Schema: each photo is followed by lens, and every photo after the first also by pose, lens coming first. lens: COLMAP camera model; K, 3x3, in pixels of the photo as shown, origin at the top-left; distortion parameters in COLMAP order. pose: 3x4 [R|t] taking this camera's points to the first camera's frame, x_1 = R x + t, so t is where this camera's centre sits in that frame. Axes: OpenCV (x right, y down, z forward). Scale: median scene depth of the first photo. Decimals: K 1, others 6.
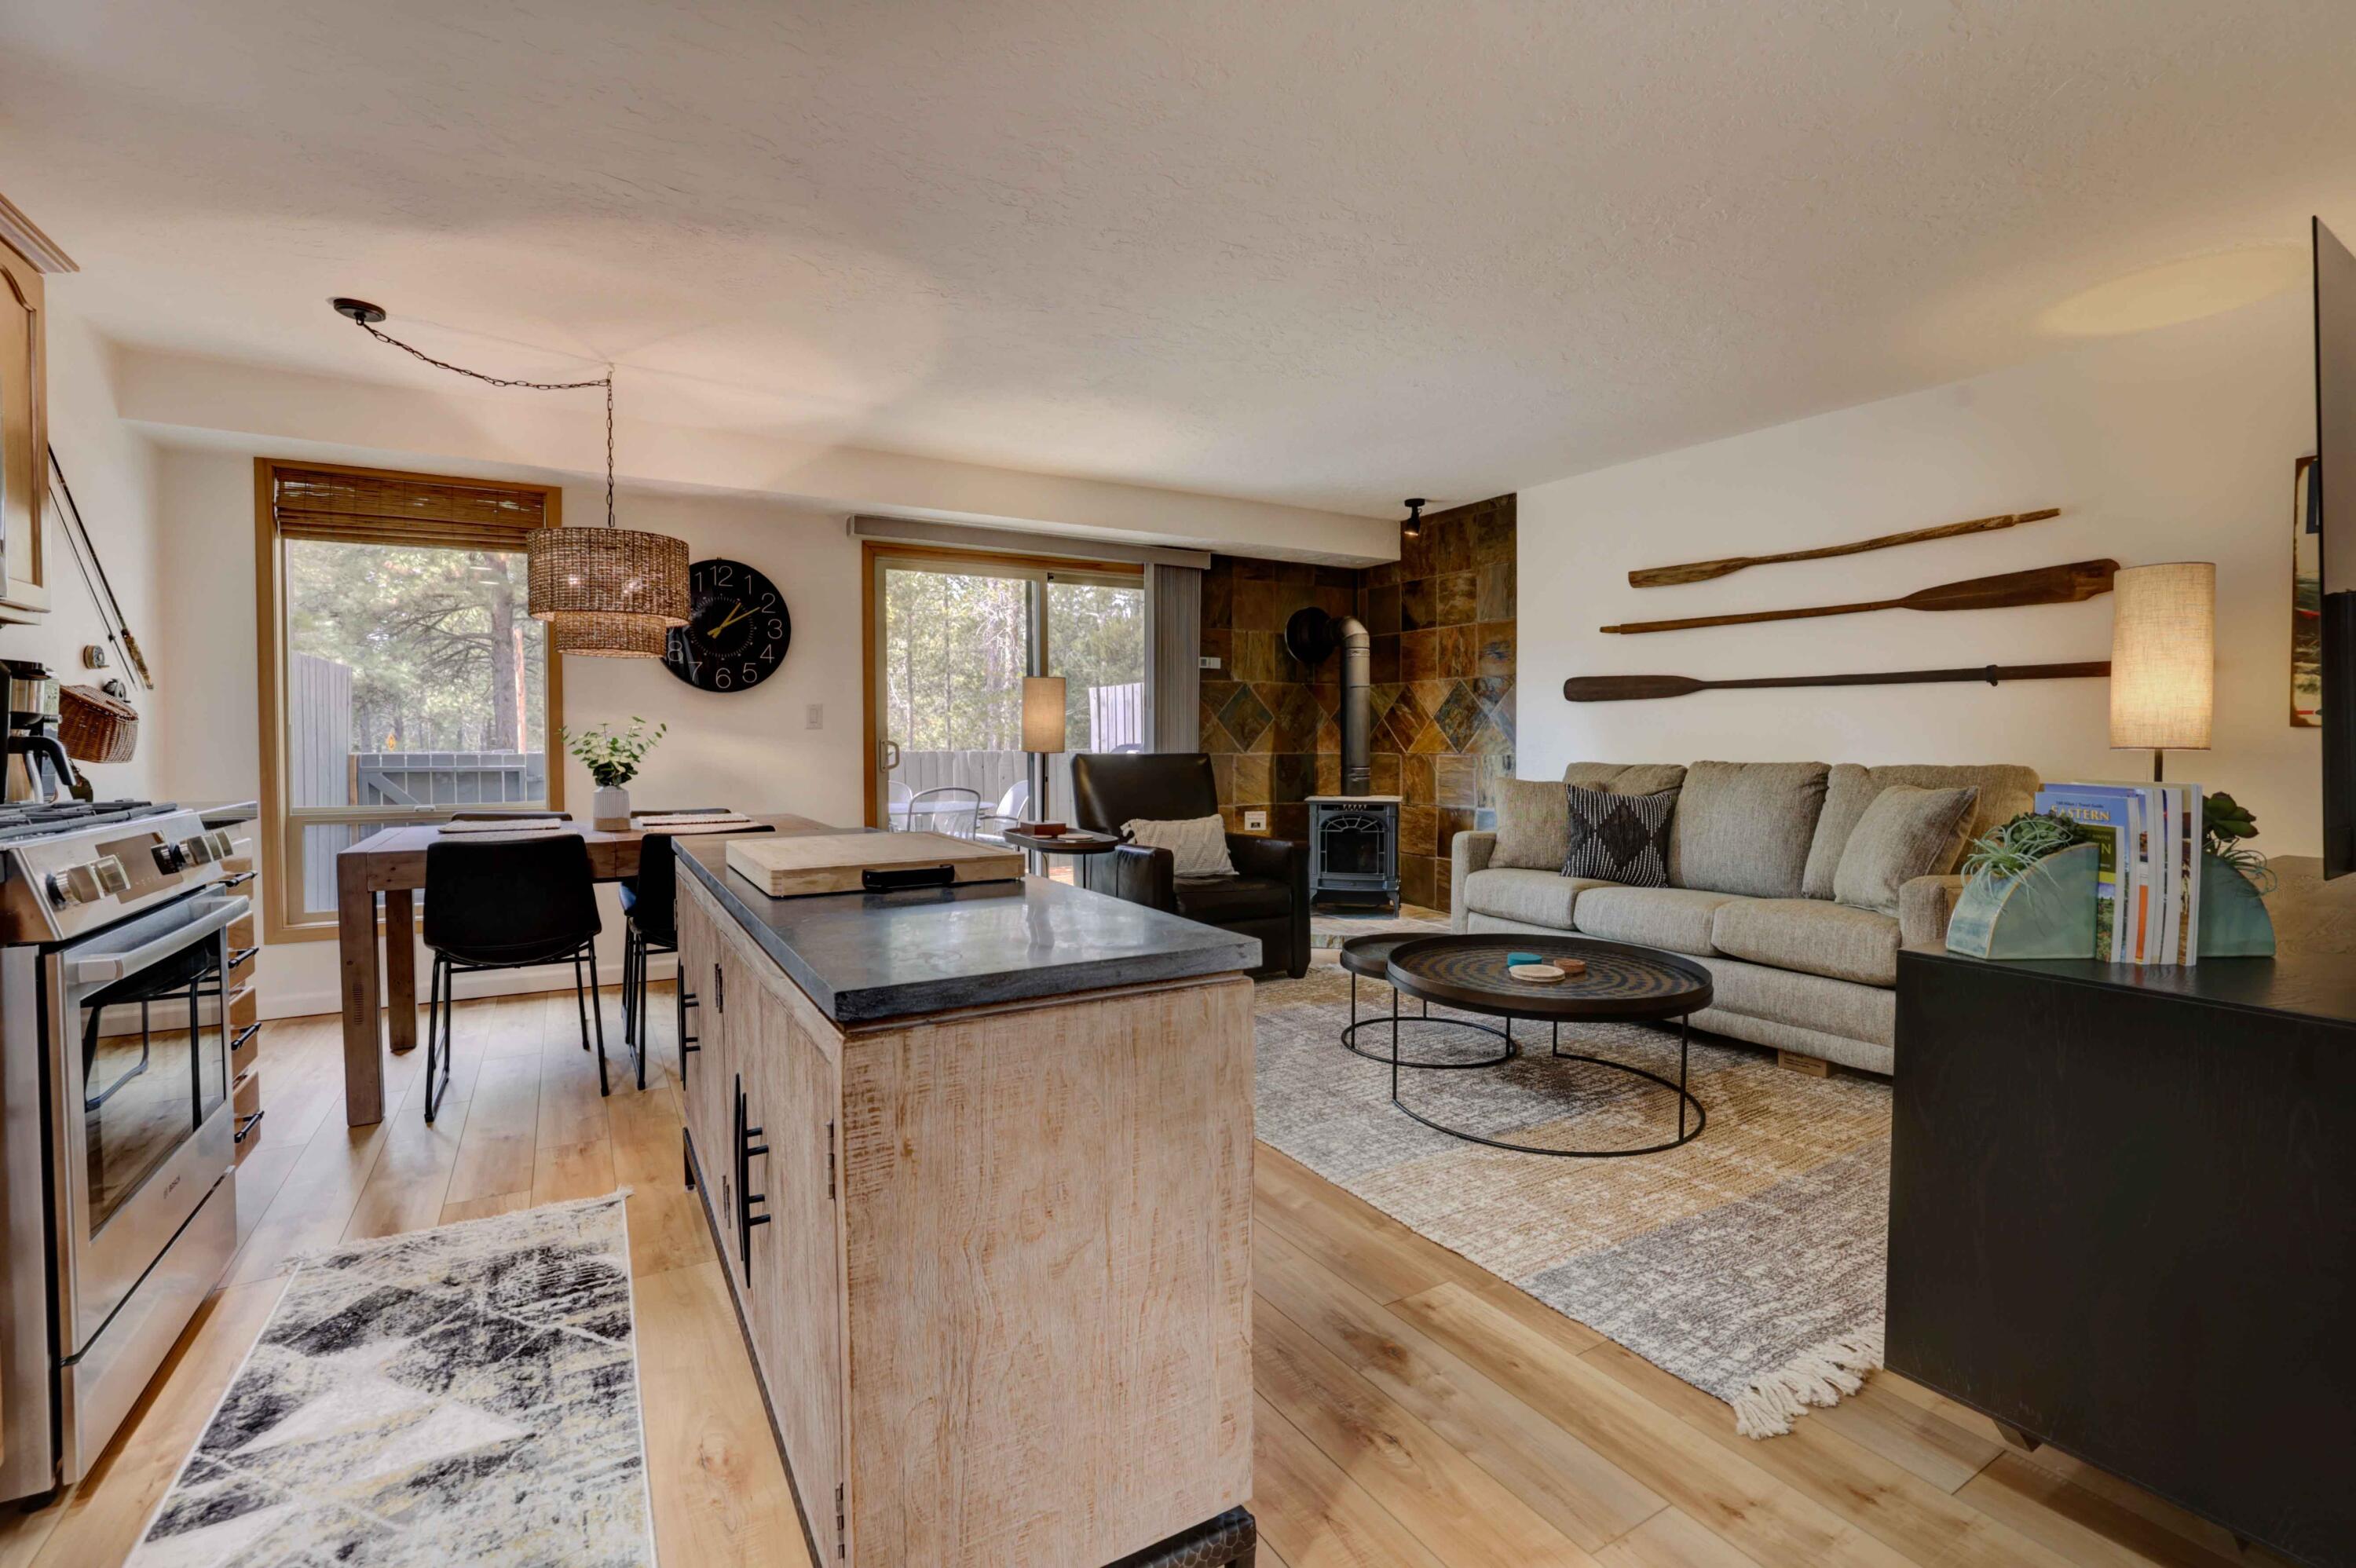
lens RADIAL K [[1035.1, 0, 1166.9], [0, 1035.1, 767.5], [0, 0, 1]] dist [-0.046696, 0.015817]
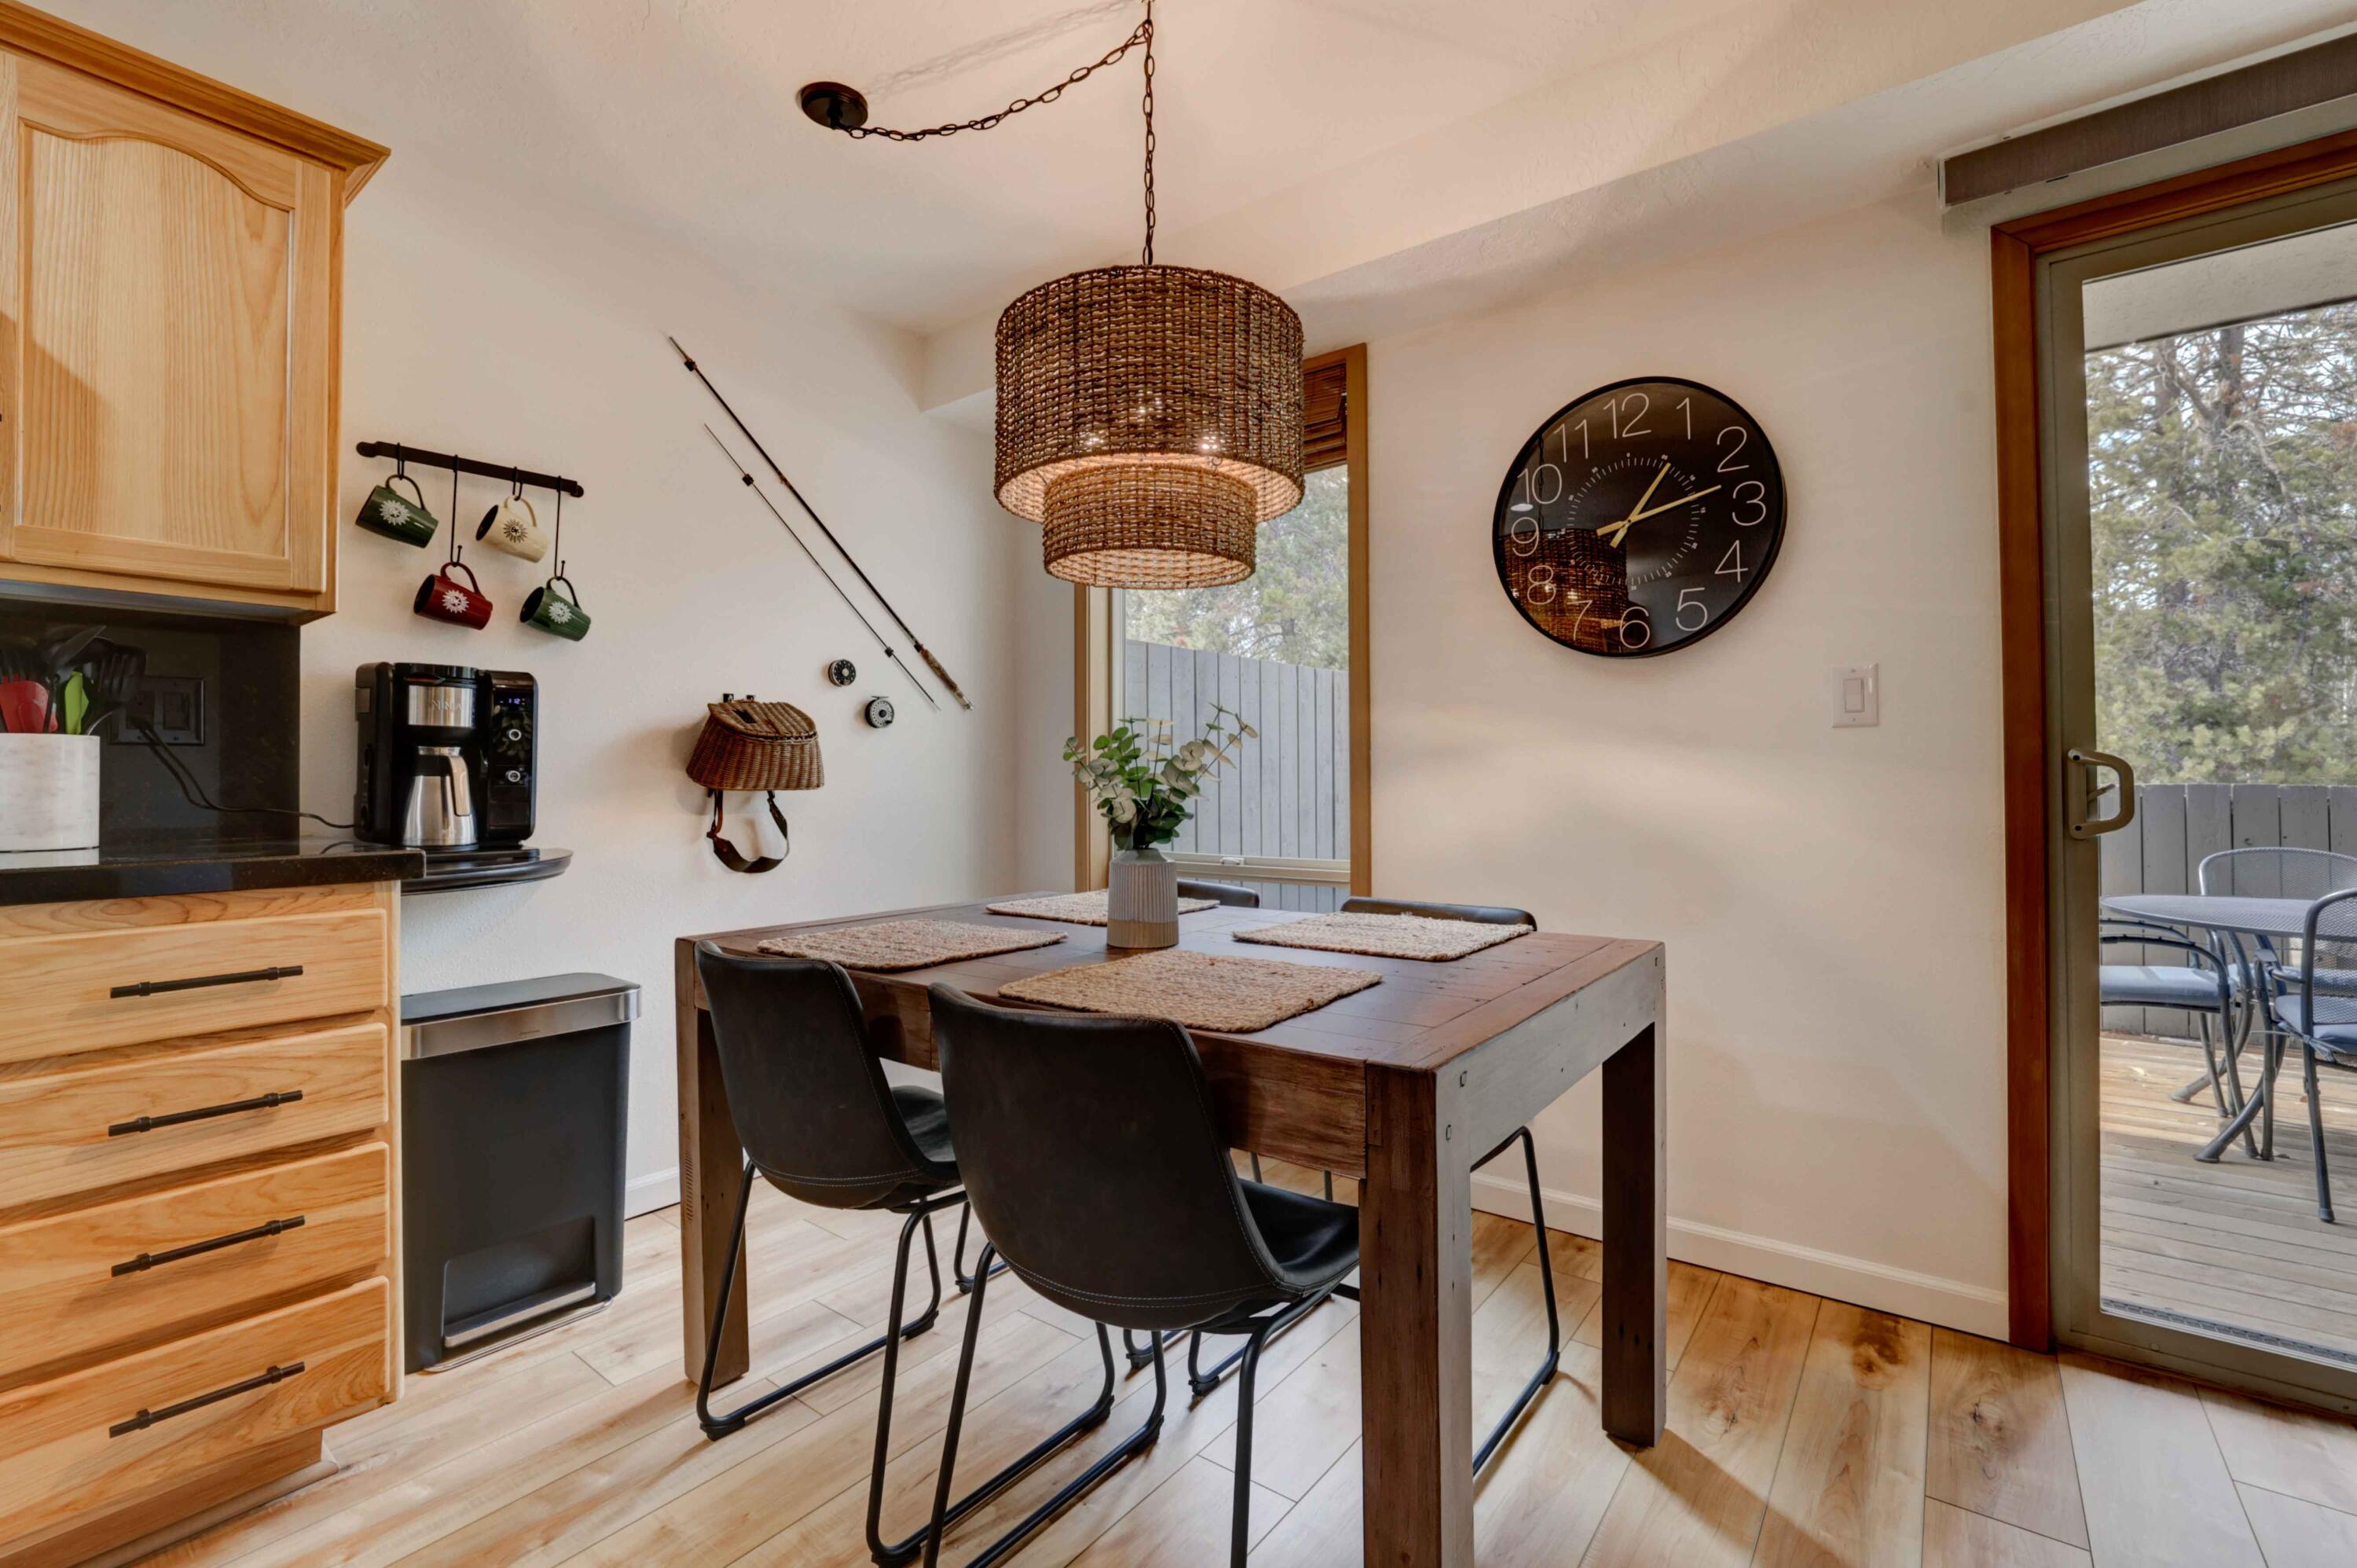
lens RADIAL K [[1035.6, 0, 1177.9], [0, 1035.6, 762.2], [0, 0, 1]] dist [-0.046696, 0.015817]
pose [[0.371610, -0.015988, -0.928251, -0.105152], [-0.019951, 0.999483, -0.025202, -0.012321], [0.928175, 0.027885, 0.371099, 0.933250]]
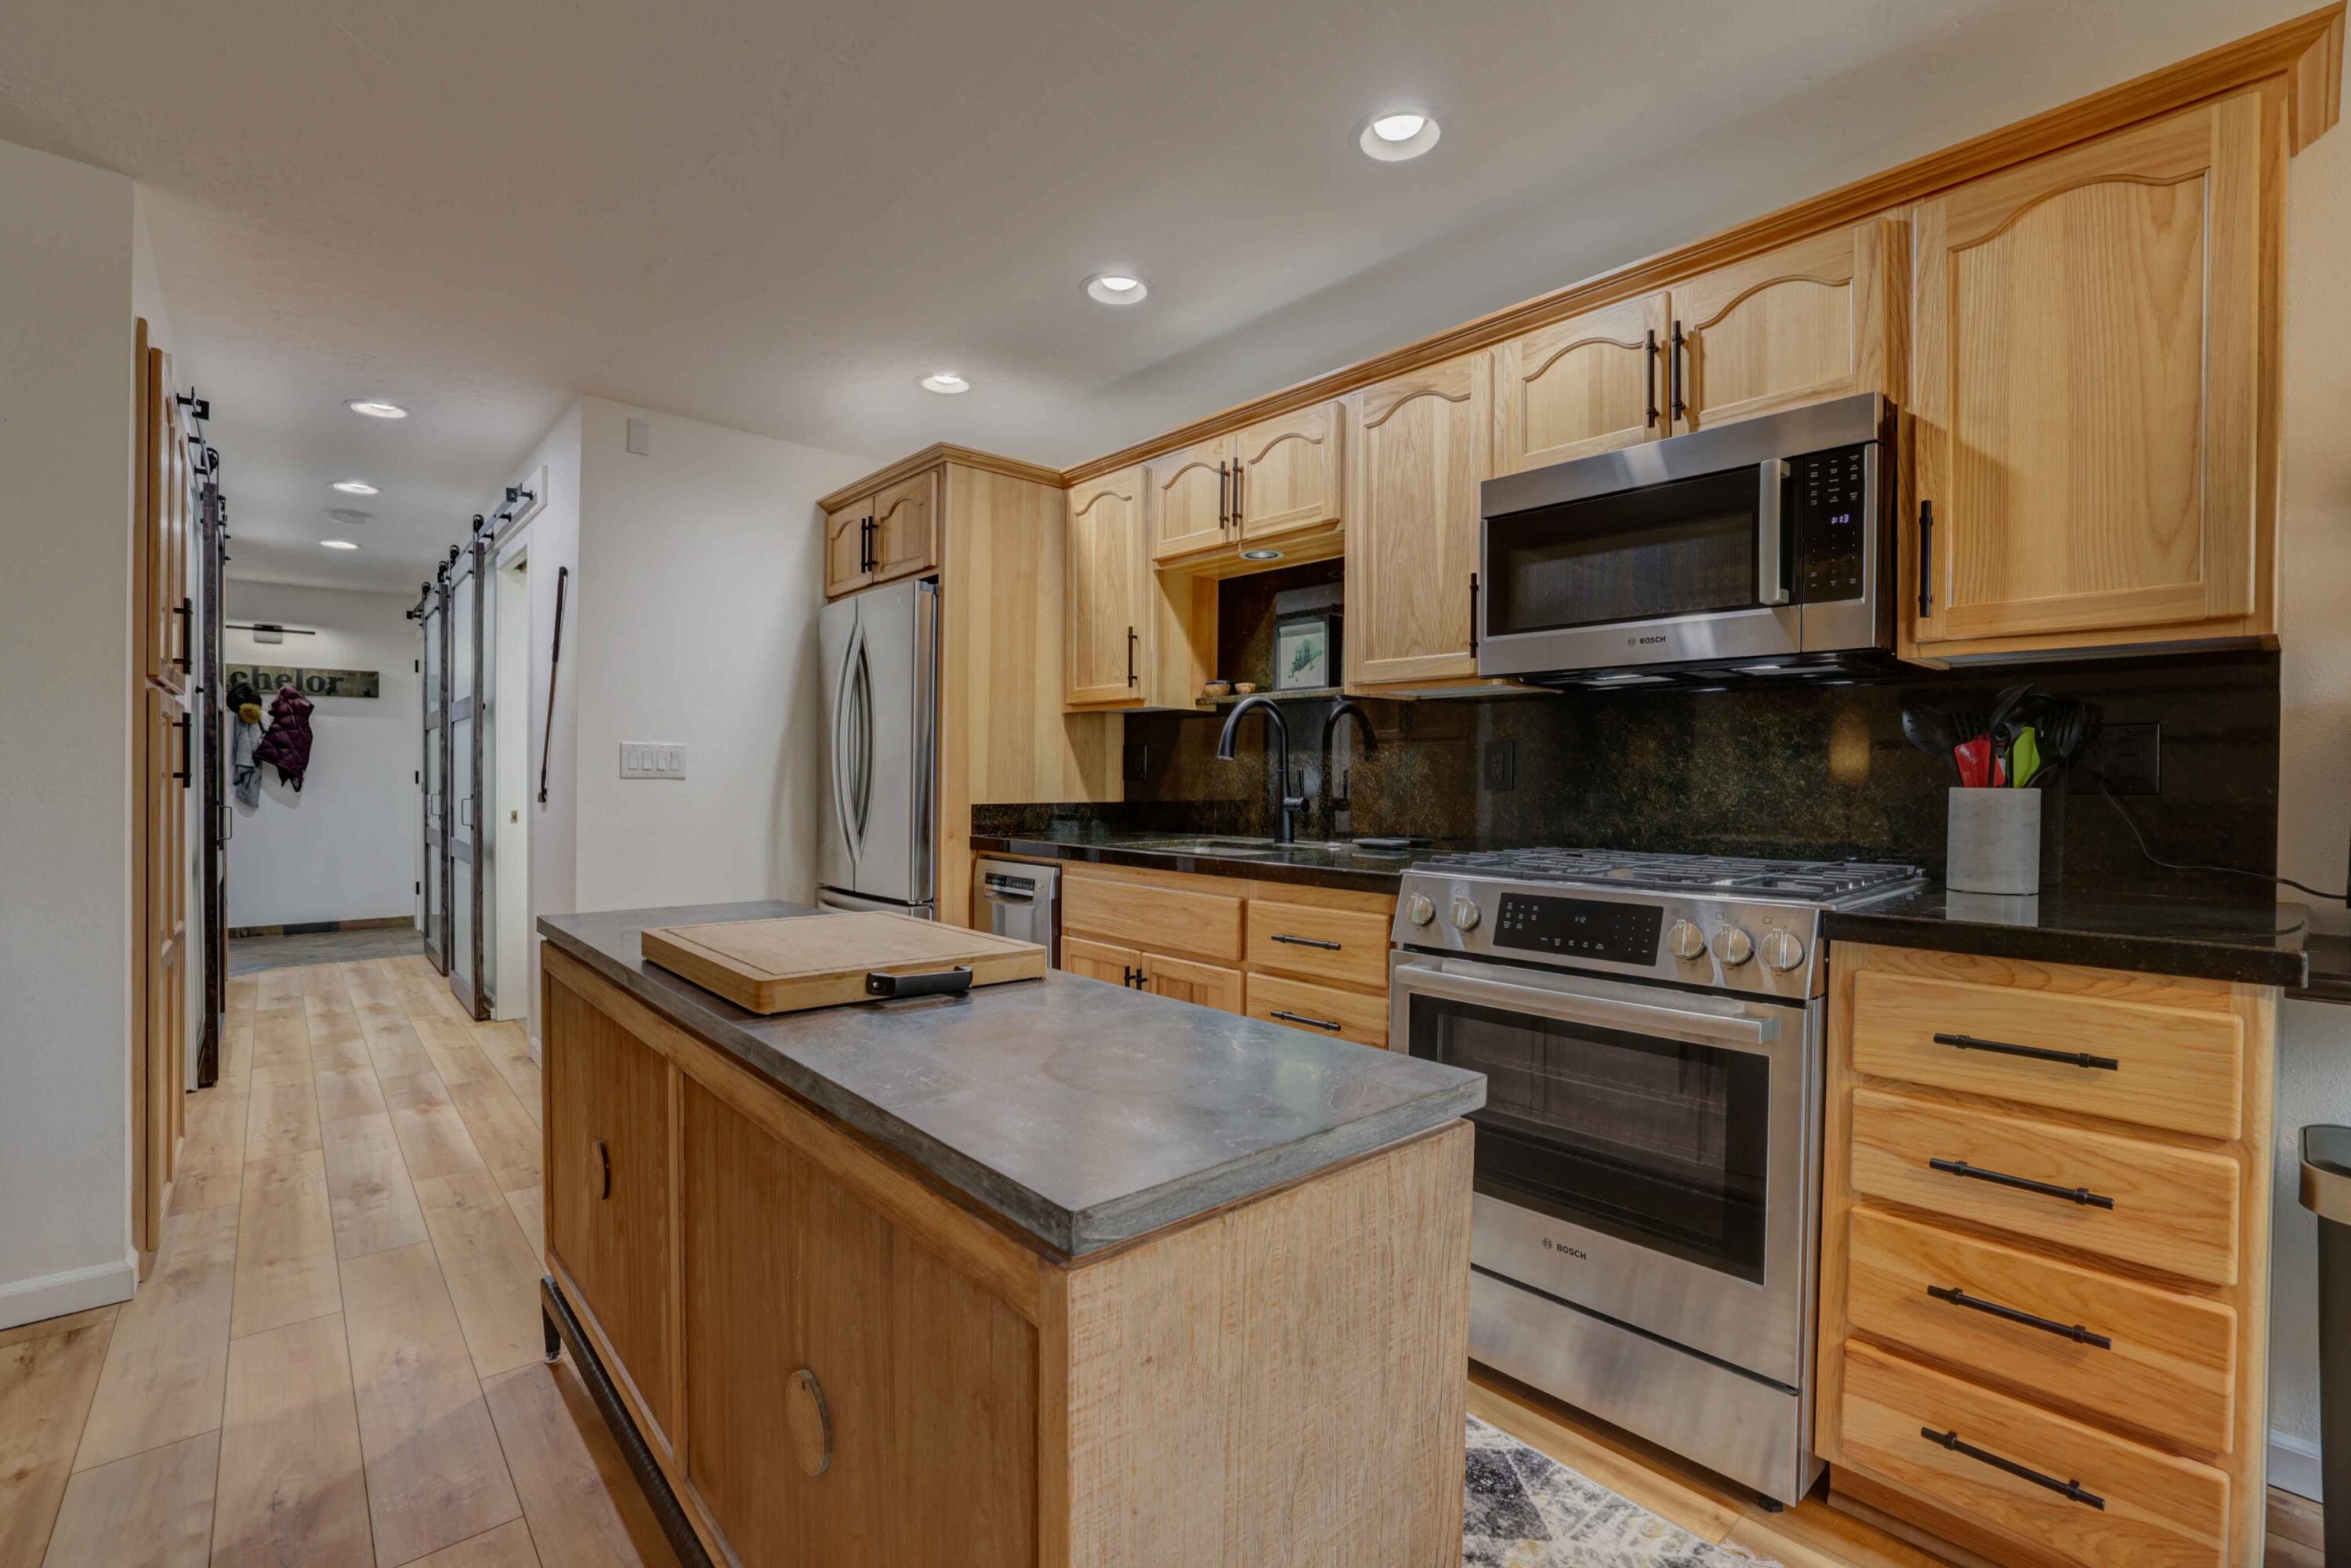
lens RADIAL K [[1032.9, 0, 1166.0], [0, 1032.9, 794.3], [0, 0, 1]] dist [-0.046696, 0.015817]
pose [[-0.981626, -0.002351, -0.190802, -0.222878], [-0.010535, 0.999067, 0.041892, -0.041842], [0.190526, 0.043133, -0.980734, 1.048562]]
